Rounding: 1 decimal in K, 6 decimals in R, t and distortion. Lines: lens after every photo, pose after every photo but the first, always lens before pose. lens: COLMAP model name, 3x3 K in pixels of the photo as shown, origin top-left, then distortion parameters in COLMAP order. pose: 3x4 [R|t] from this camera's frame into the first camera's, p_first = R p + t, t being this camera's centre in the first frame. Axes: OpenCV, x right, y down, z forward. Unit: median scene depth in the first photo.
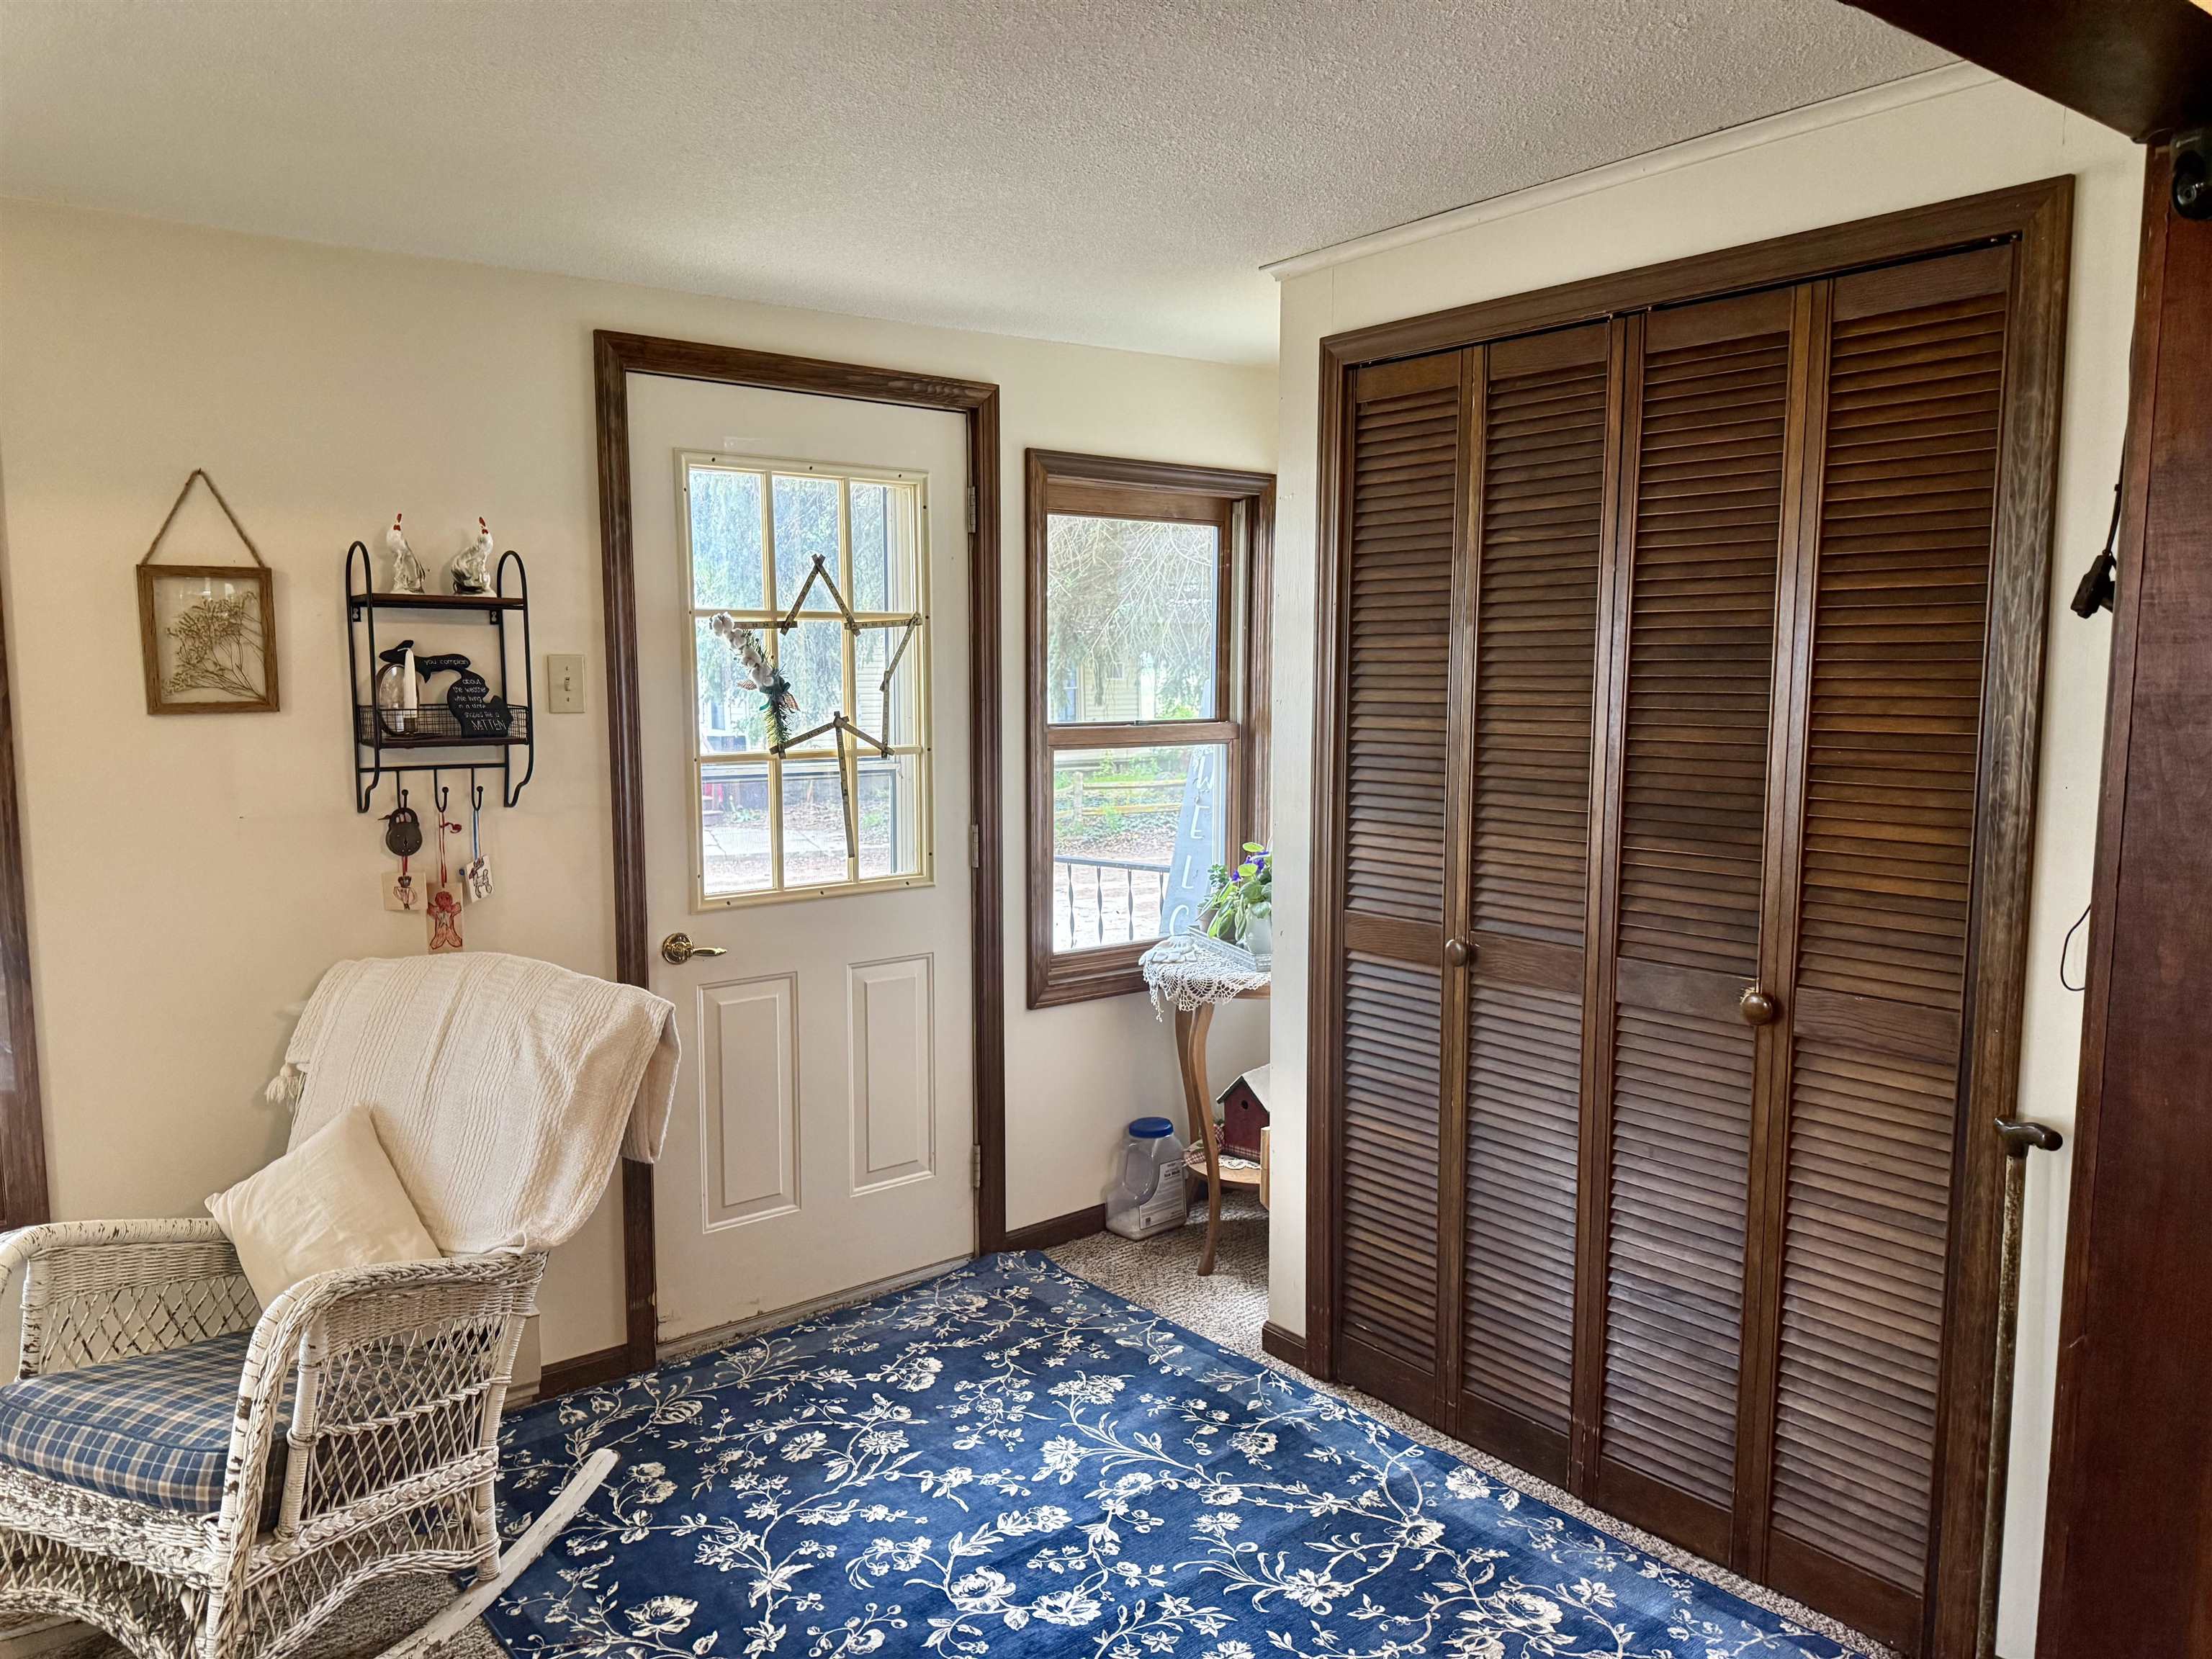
lens RADIAL K [[1553.1, 0, 1085.8], [0, 1553.1, 842.4], [0, 0, 1]] dist [0.049412, -0.055871]
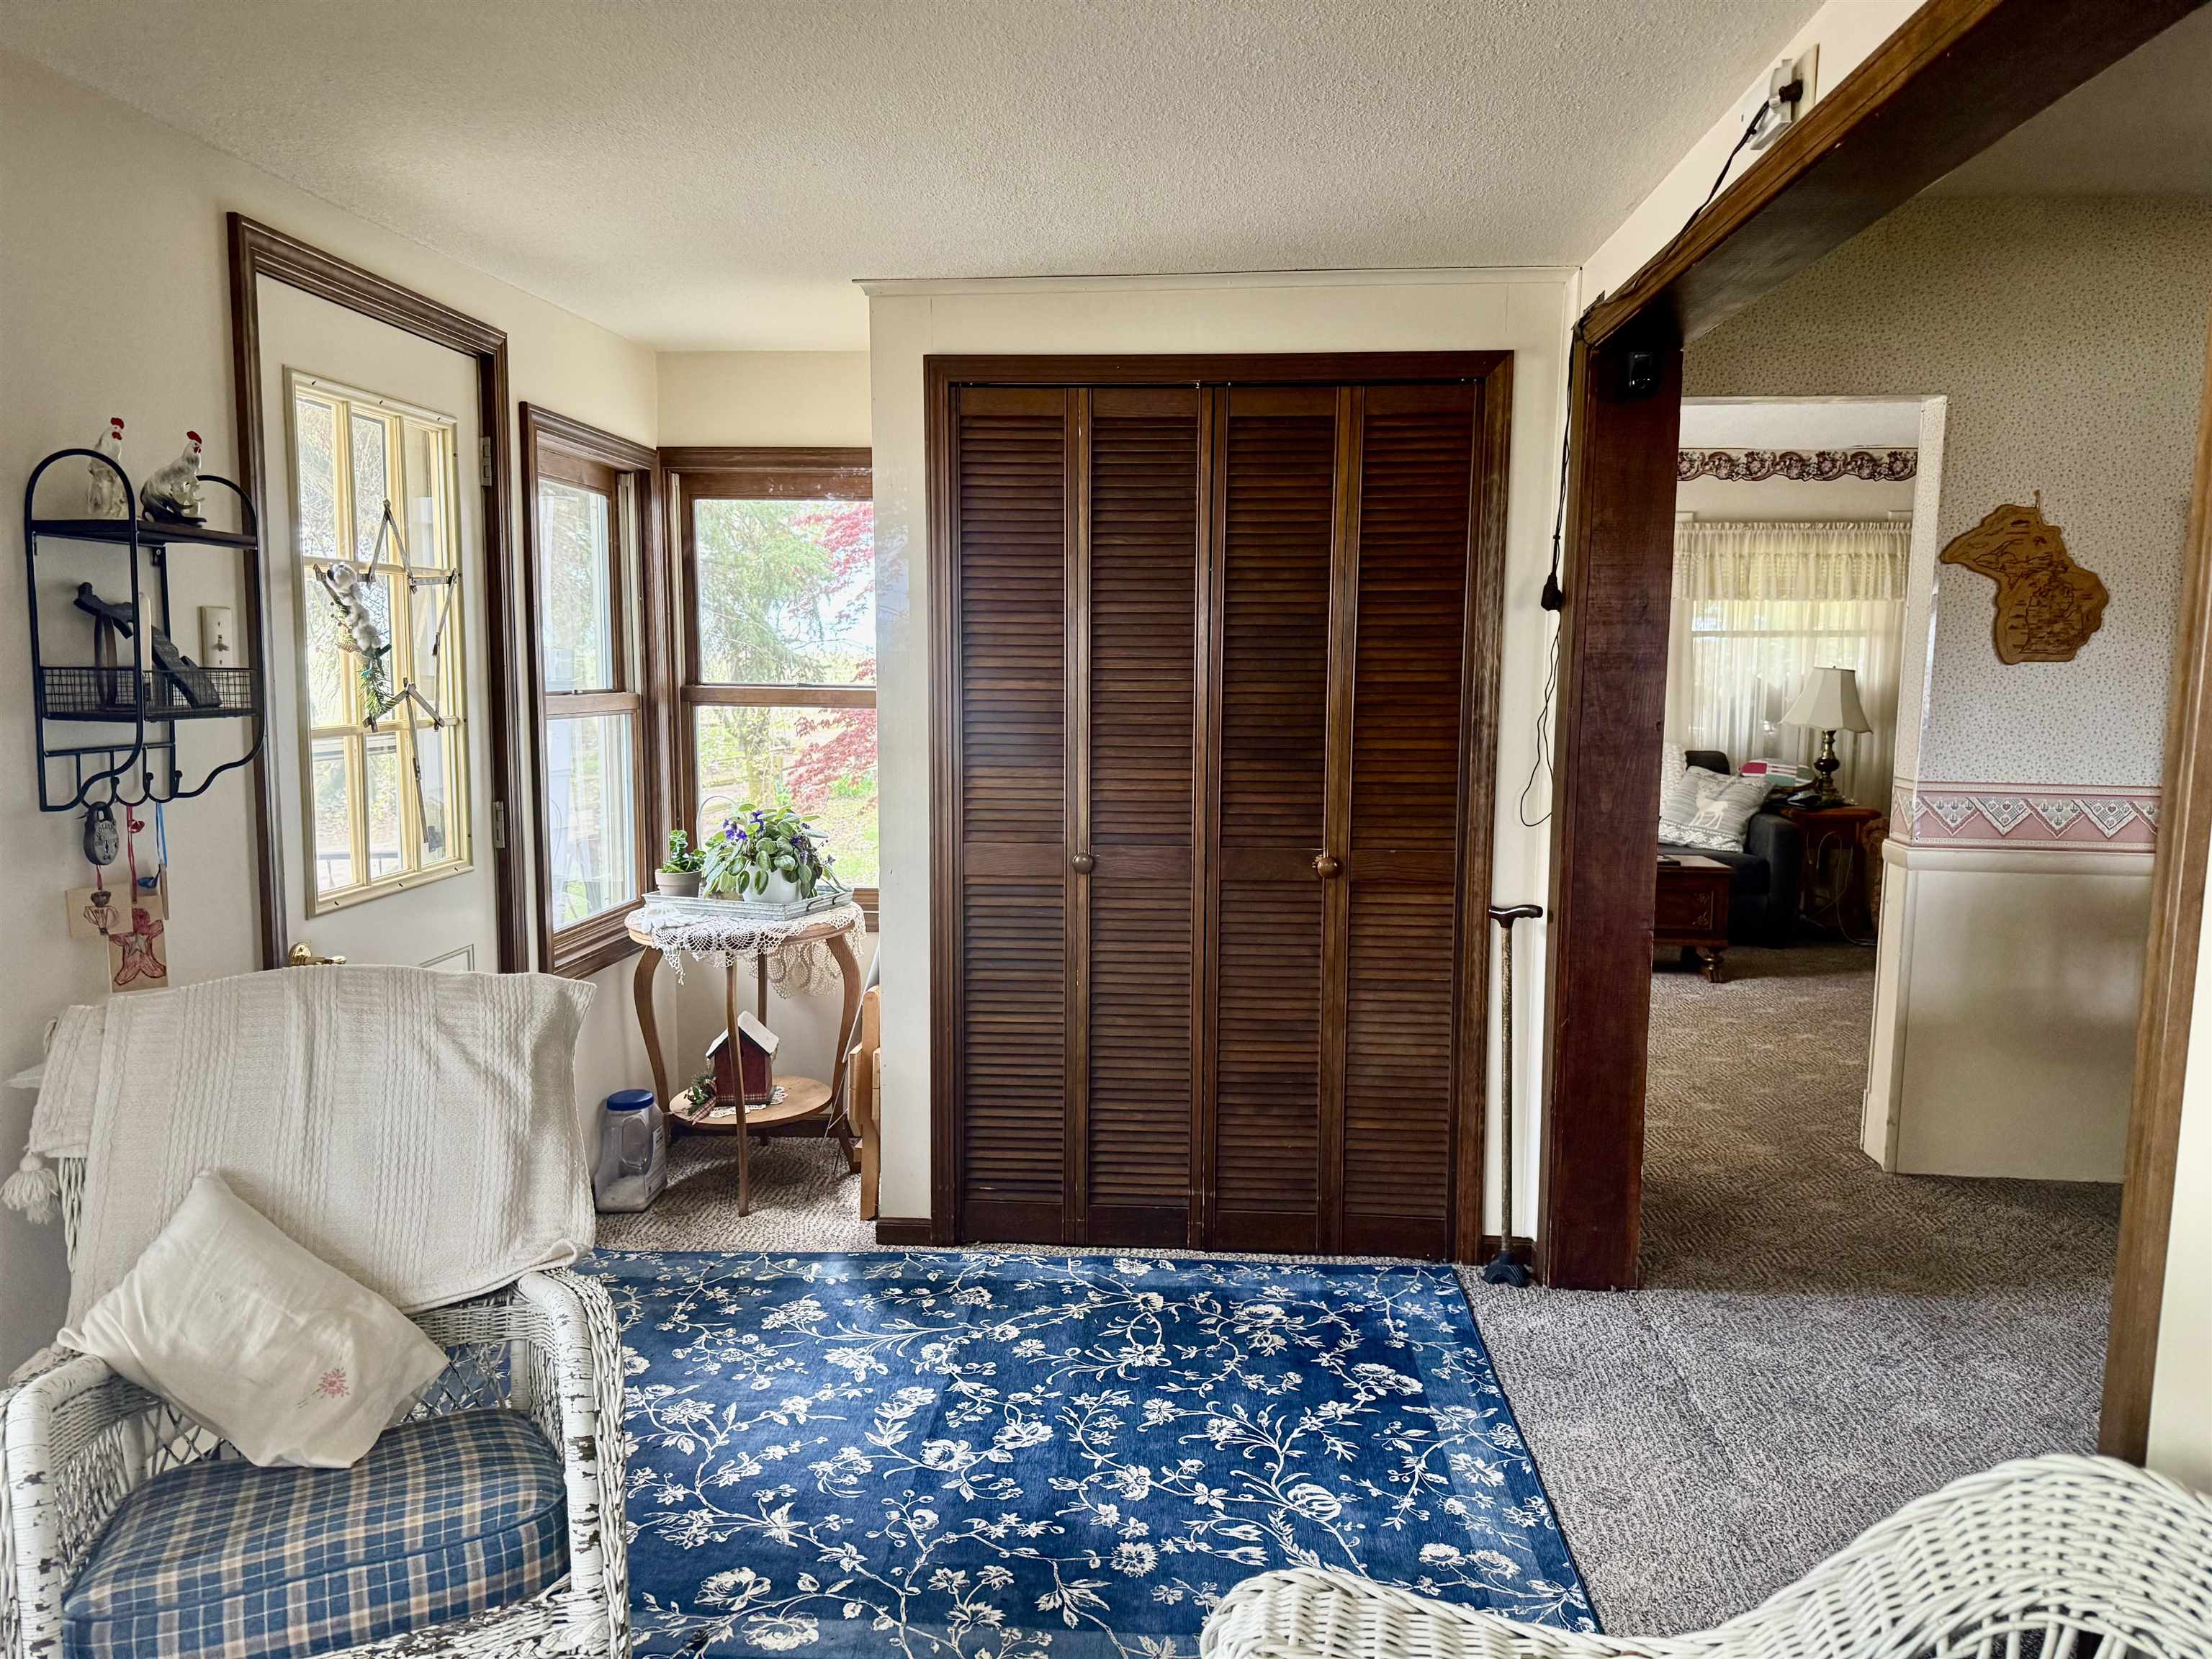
lens RADIAL K [[1553.1, 0, 1111.5], [0, 1553.1, 834.1], [0, 0, 1]] dist [0.049412, -0.055871]
pose [[0.672204, -0.076494, 0.736404, -0.705539], [0.077117, 0.996472, 0.033115, 0.007025], [-0.736339, 0.034529, 0.675731, 0.128950]]
